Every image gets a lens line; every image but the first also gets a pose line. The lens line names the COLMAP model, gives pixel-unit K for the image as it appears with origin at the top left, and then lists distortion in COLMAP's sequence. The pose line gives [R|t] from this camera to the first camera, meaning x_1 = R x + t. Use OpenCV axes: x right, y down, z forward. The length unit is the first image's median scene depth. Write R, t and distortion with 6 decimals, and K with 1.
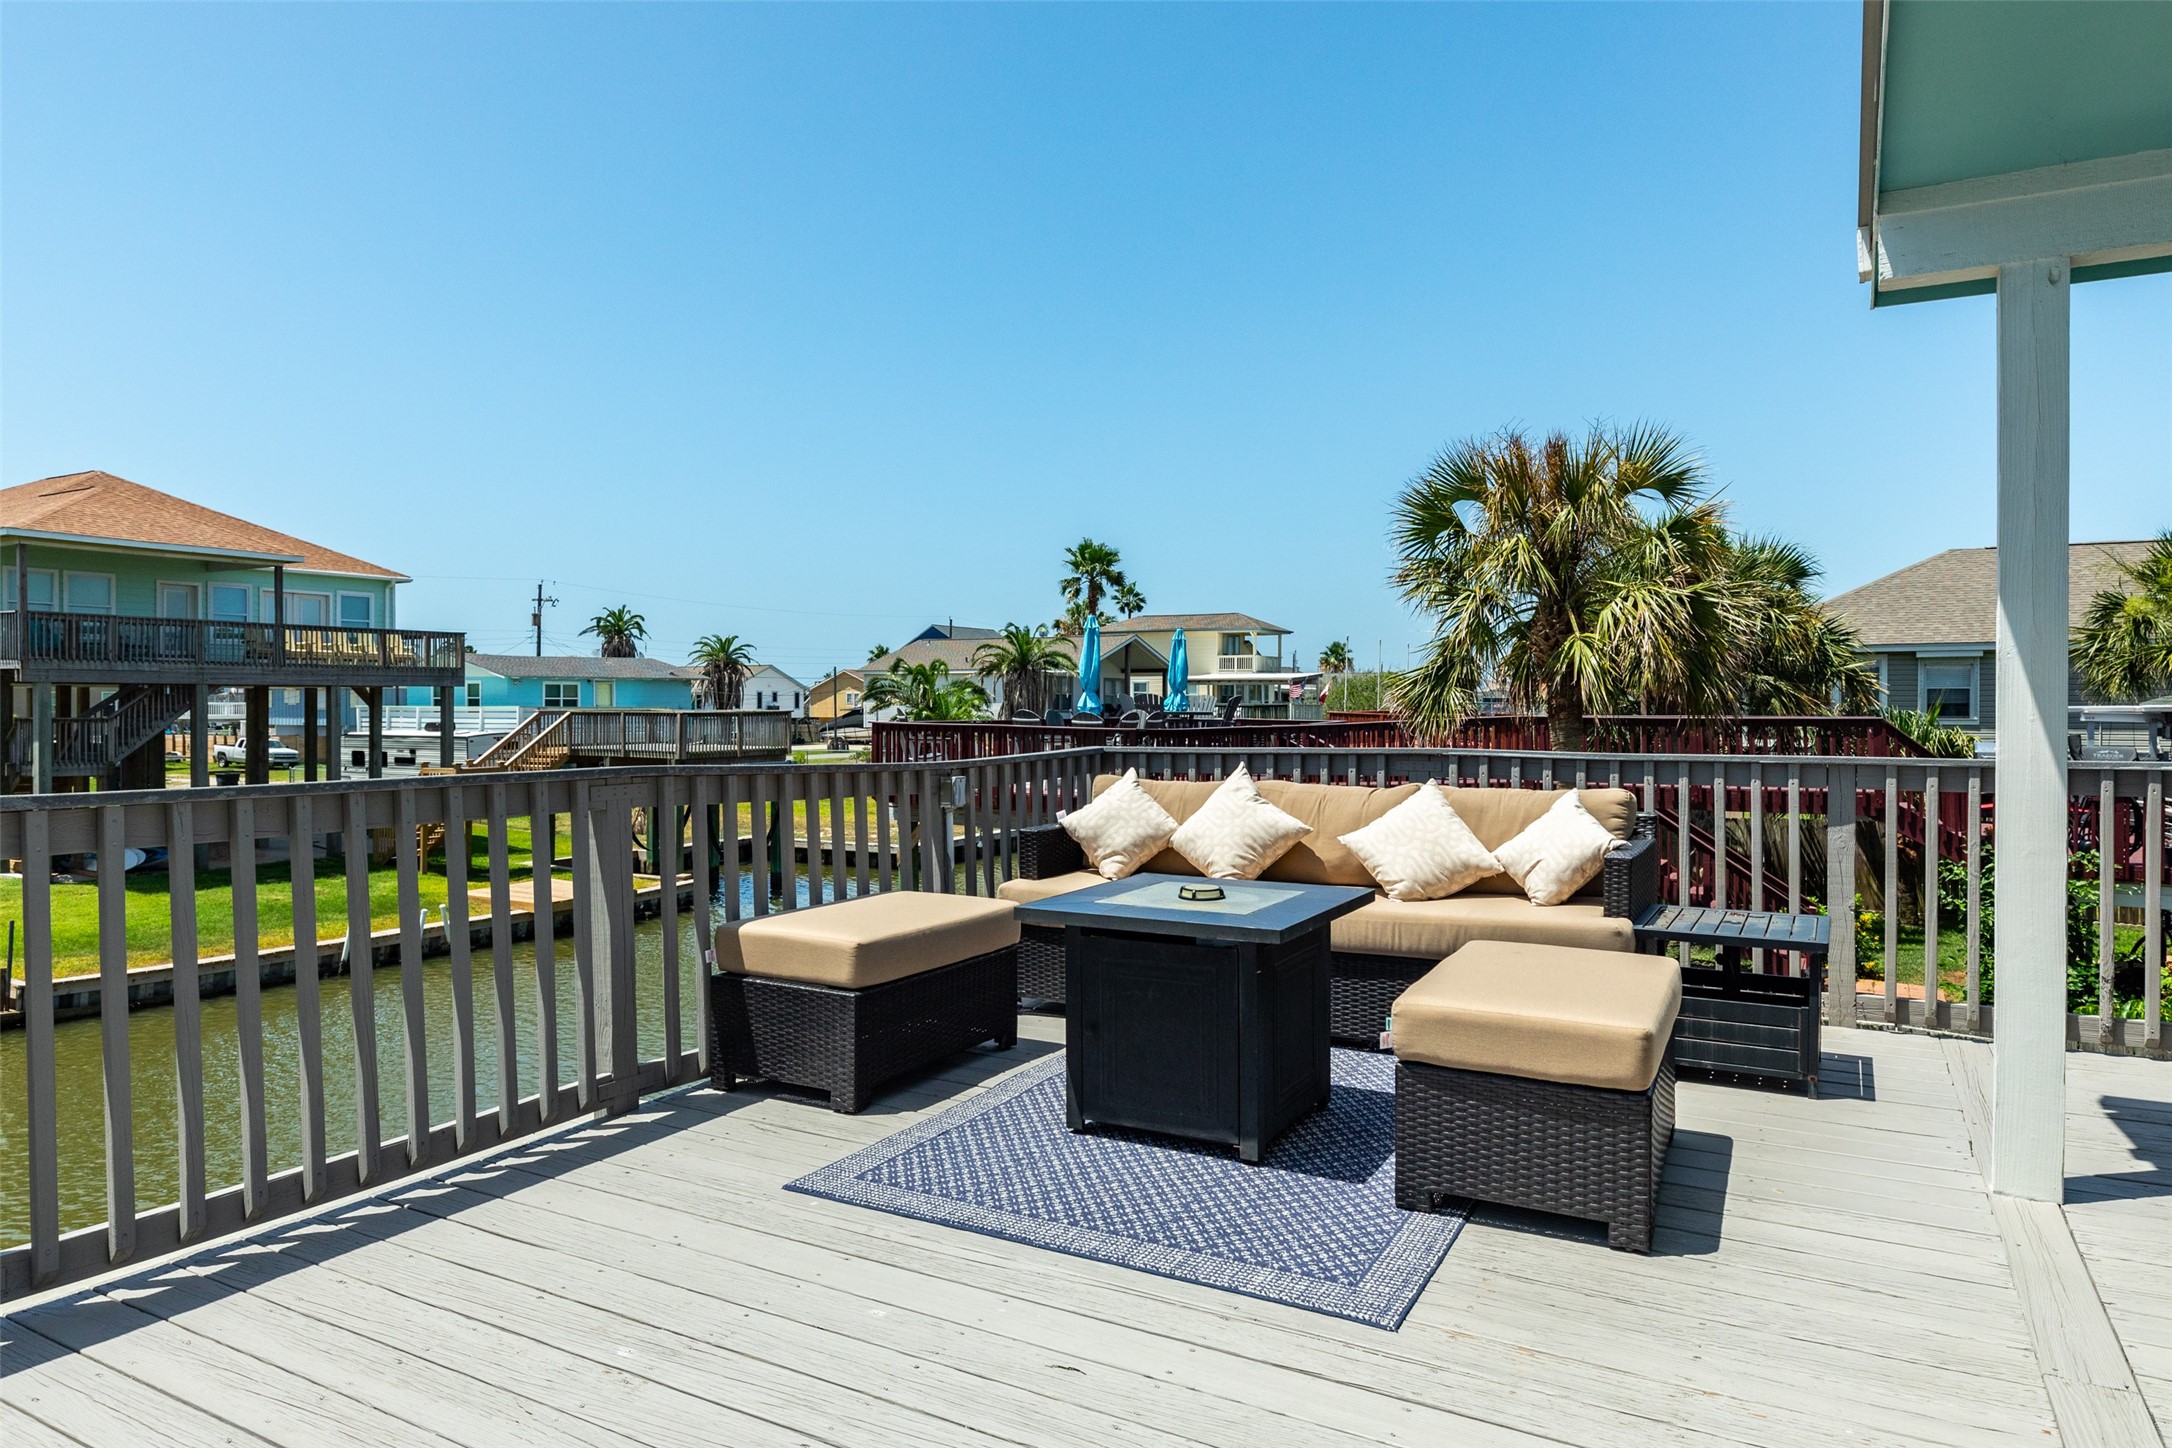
lens RADIAL K [[1342.8, 0, 1089.0], [0, 1342.8, 735.6], [0, 0, 1]] dist [-0.004413, -0.000991]
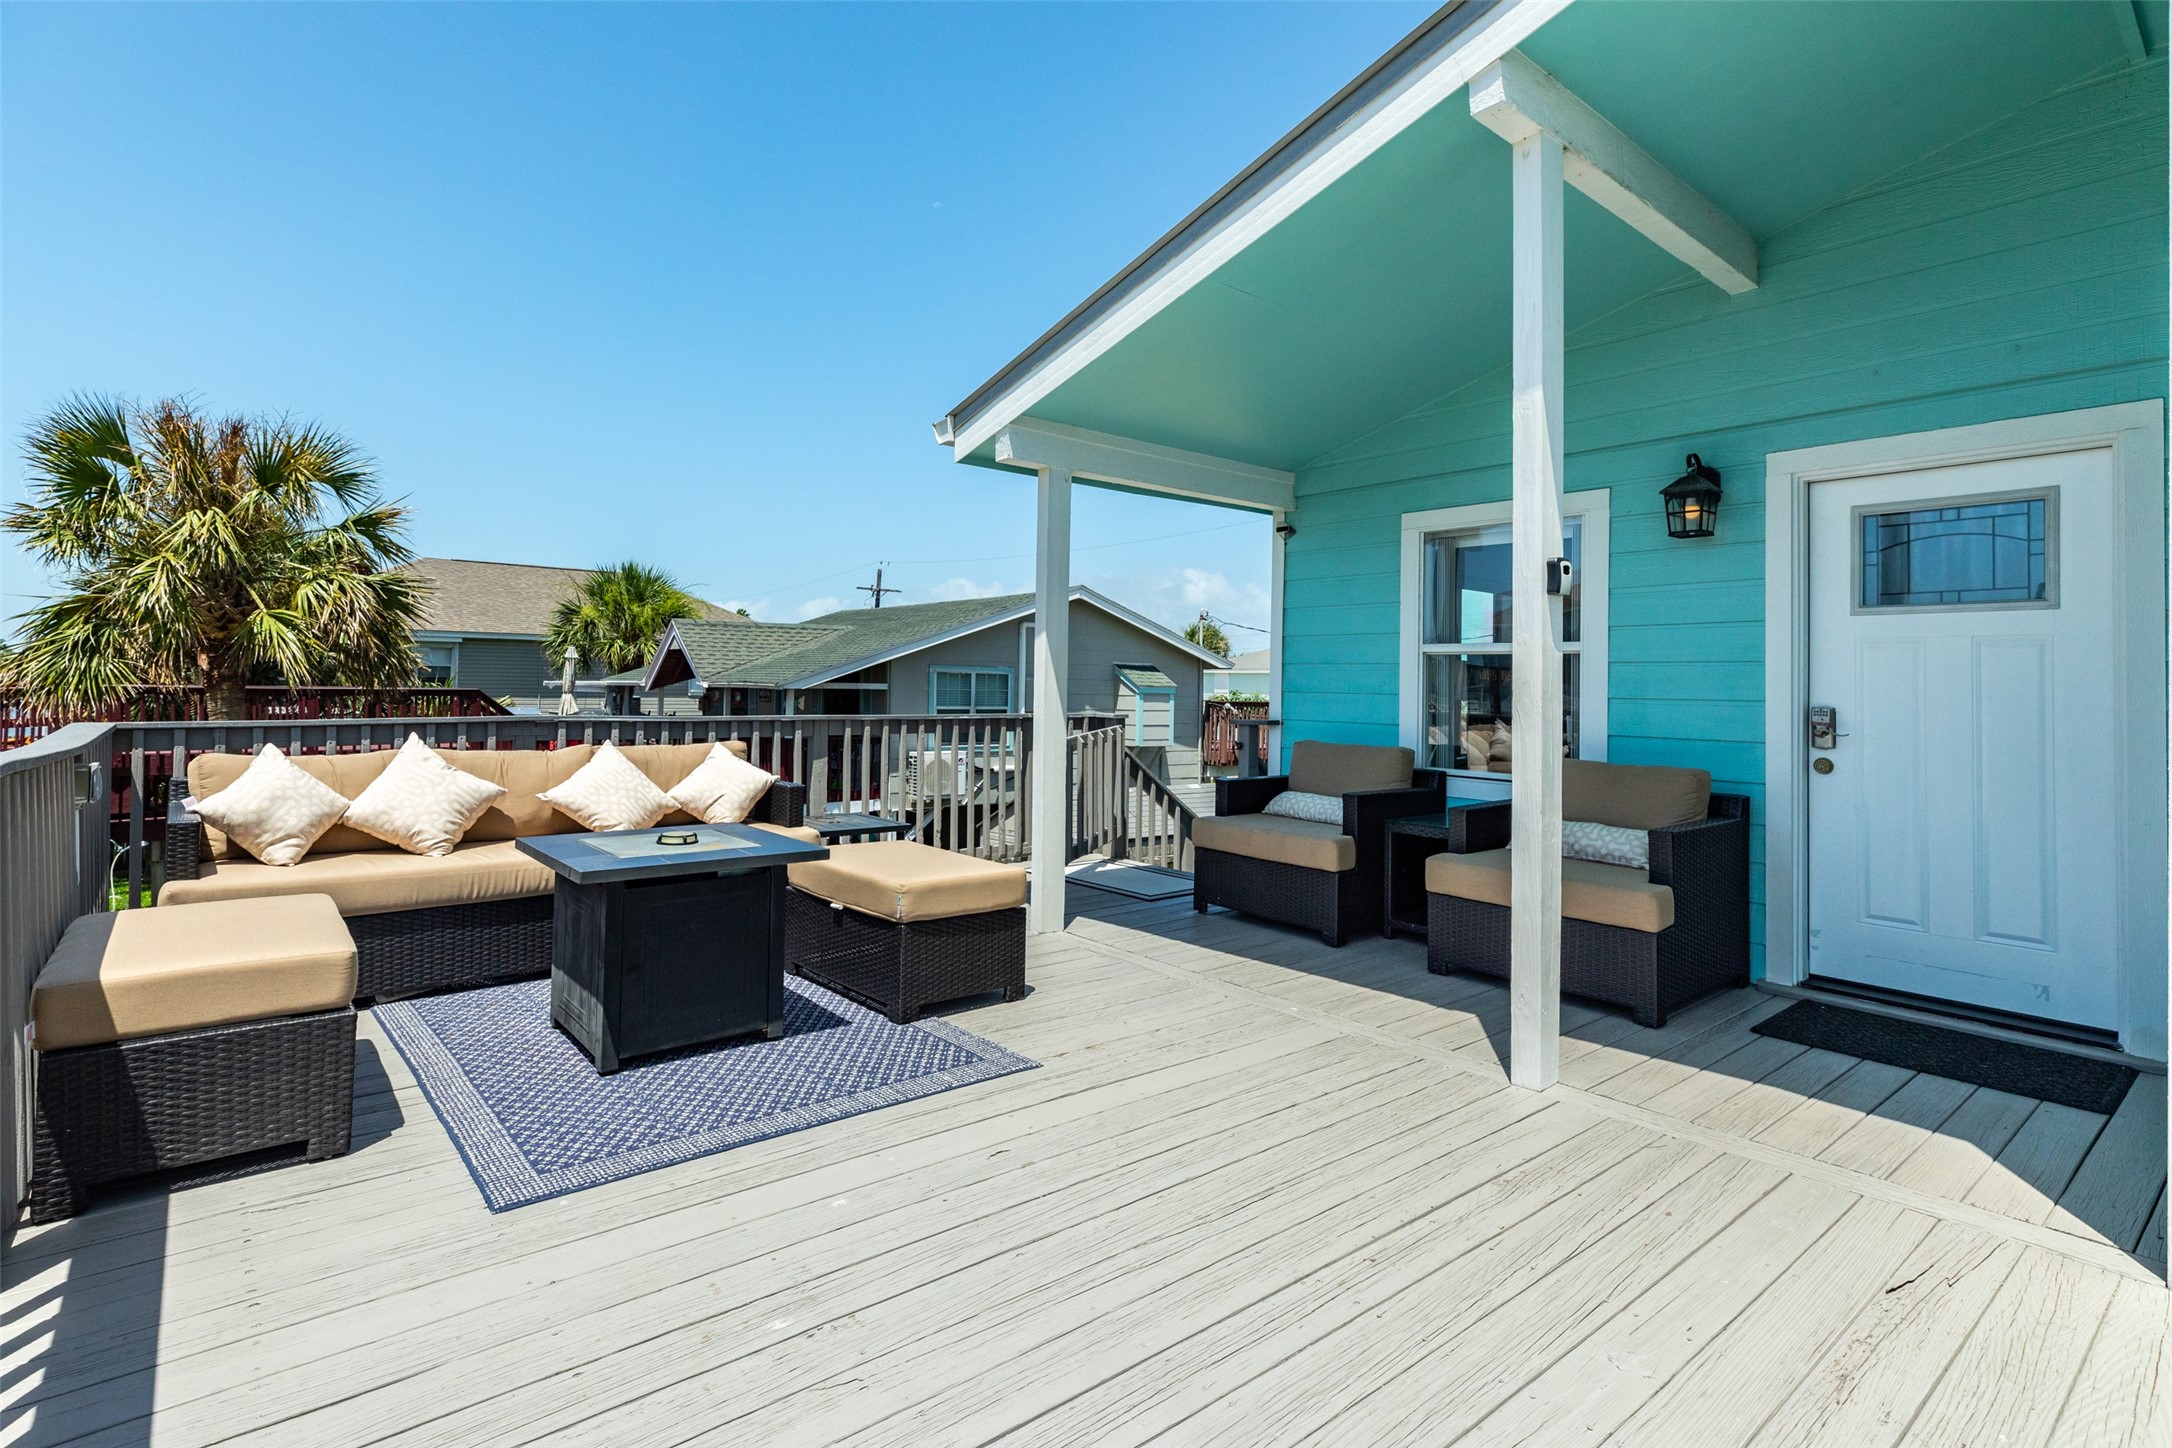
lens RADIAL K [[1075.0, 0, 1080.0], [0, 1075.0, 670.9], [0, 0, 1]] dist [-0.002681, -0.000345]
pose [[0.360970, 0.017784, 0.932408, -0.520368], [0.008785, 0.999709, -0.022469, -0.005357], [-0.932536, 0.016302, 0.360708, 0.248637]]
